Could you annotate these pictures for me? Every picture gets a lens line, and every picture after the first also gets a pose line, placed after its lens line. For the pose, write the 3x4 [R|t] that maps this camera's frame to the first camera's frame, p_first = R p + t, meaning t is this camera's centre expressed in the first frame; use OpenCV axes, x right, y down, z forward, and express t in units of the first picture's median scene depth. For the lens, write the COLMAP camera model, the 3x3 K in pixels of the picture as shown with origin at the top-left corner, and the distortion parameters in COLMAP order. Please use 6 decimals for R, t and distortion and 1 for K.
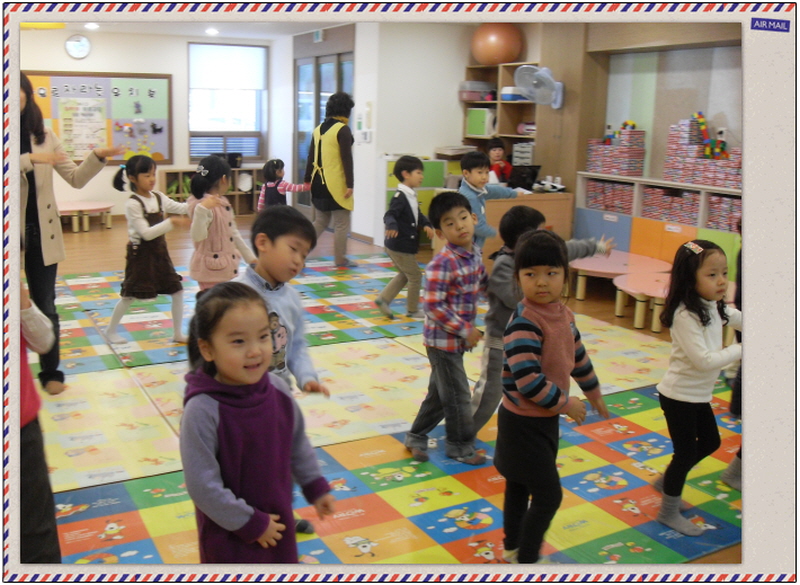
lens RADIAL K [[800.1, 0, 366.9], [0, 800.1, 316.2], [0, 0, 1]] dist [-0.104437, 0.000000]
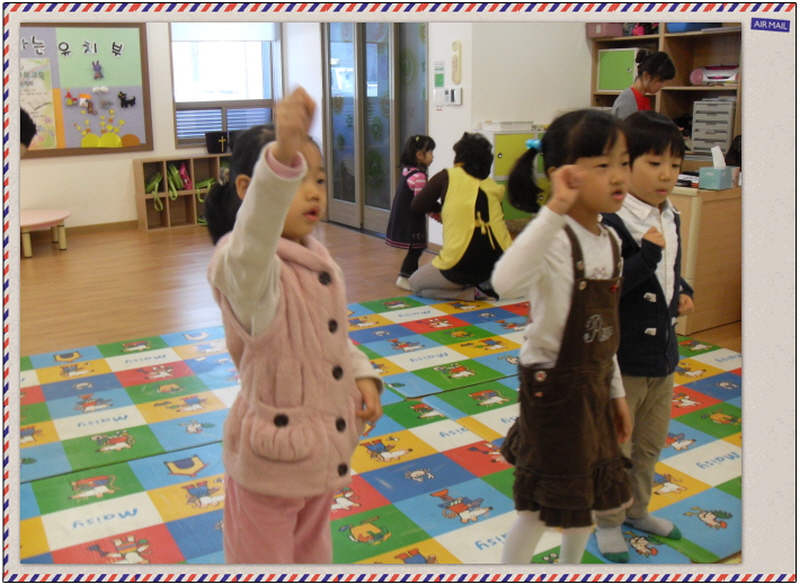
lens RADIAL K [[800.1, 0, 391.5], [0, 800.1, 320.0], [0, 0, 1]] dist [-0.104437, 0.000000]
pose [[0.998102, -0.048200, 0.038325, -0.096637], [0.046686, 0.998130, 0.039470, -0.084349], [-0.040156, -0.037606, 0.998485, 0.410115]]
